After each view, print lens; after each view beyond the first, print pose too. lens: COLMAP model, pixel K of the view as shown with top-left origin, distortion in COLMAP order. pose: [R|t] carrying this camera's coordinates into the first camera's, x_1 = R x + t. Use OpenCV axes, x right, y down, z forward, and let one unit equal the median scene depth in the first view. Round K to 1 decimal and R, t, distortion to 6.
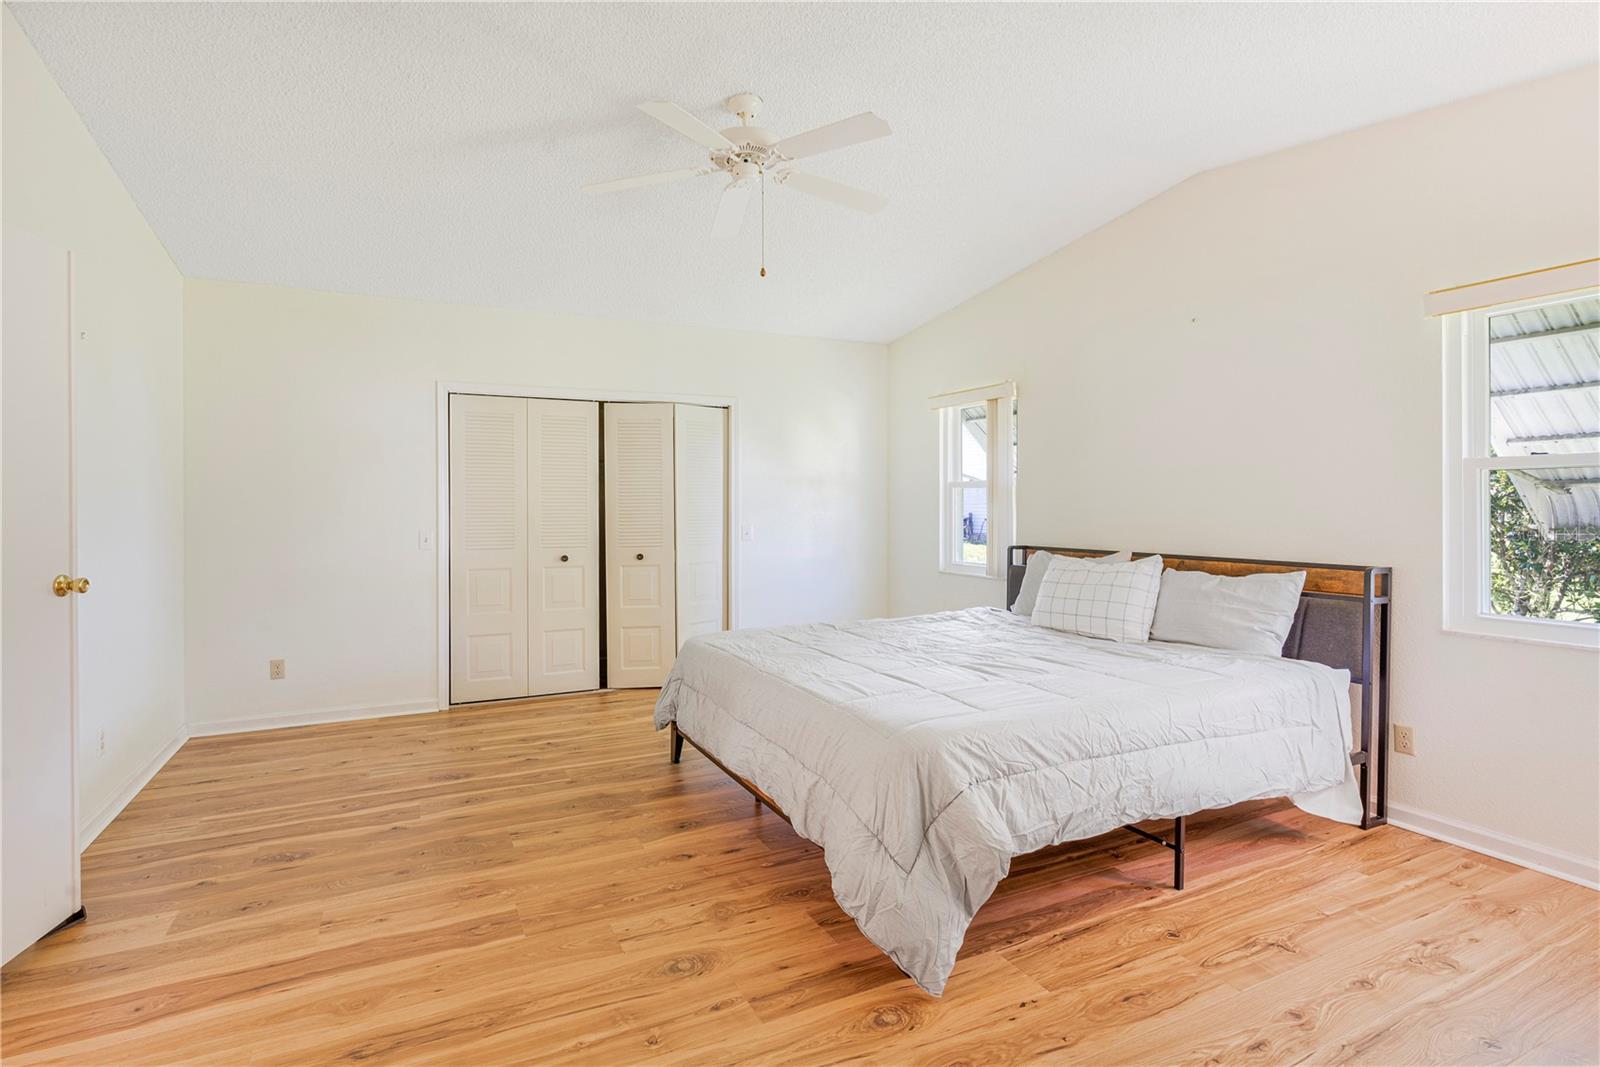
lens RADIAL K [[754.9, 0, 798.0], [0, 754.9, 527.0], [0, 0, 1]] dist [-0.003113, 0.000977]
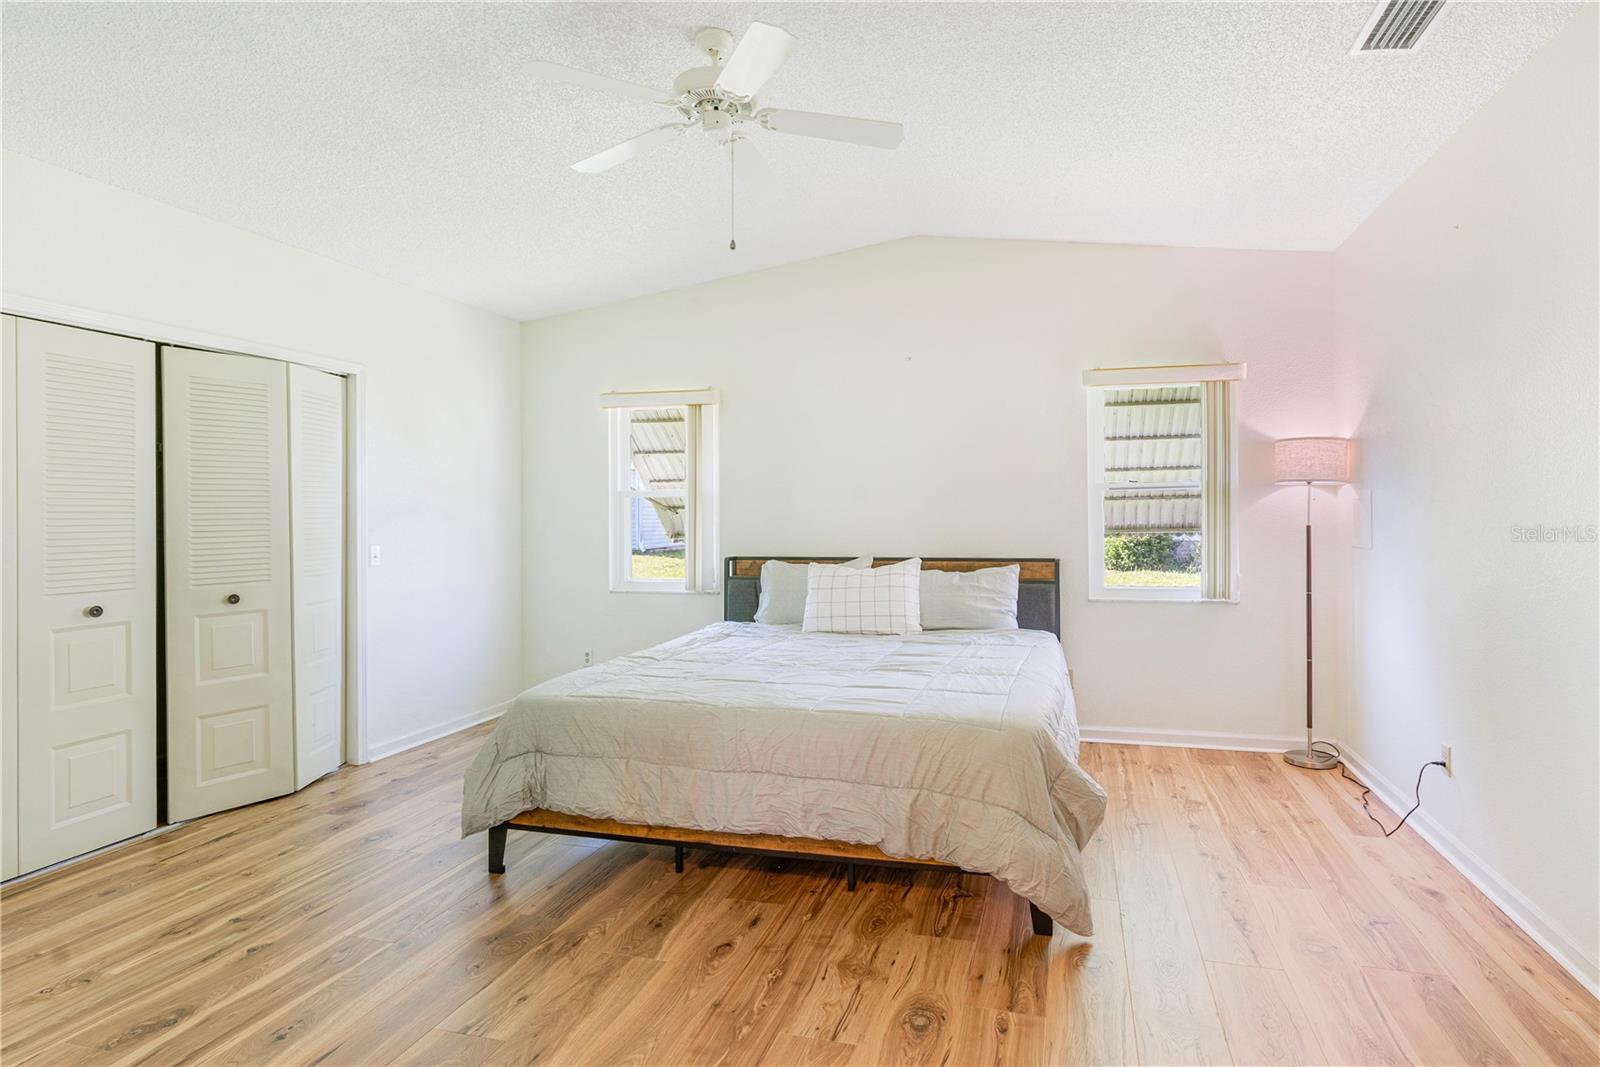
lens RADIAL K [[849.2, 0, 805.1], [0, 849.2, 526.4], [0, 0, 1]] dist [0.002396, 0.001716]
pose [[0.659366, -0.009170, 0.751766, -0.601866], [0.025131, 0.999636, -0.009849, -0.002494], [-0.751402, 0.025386, 0.659357, 0.250736]]
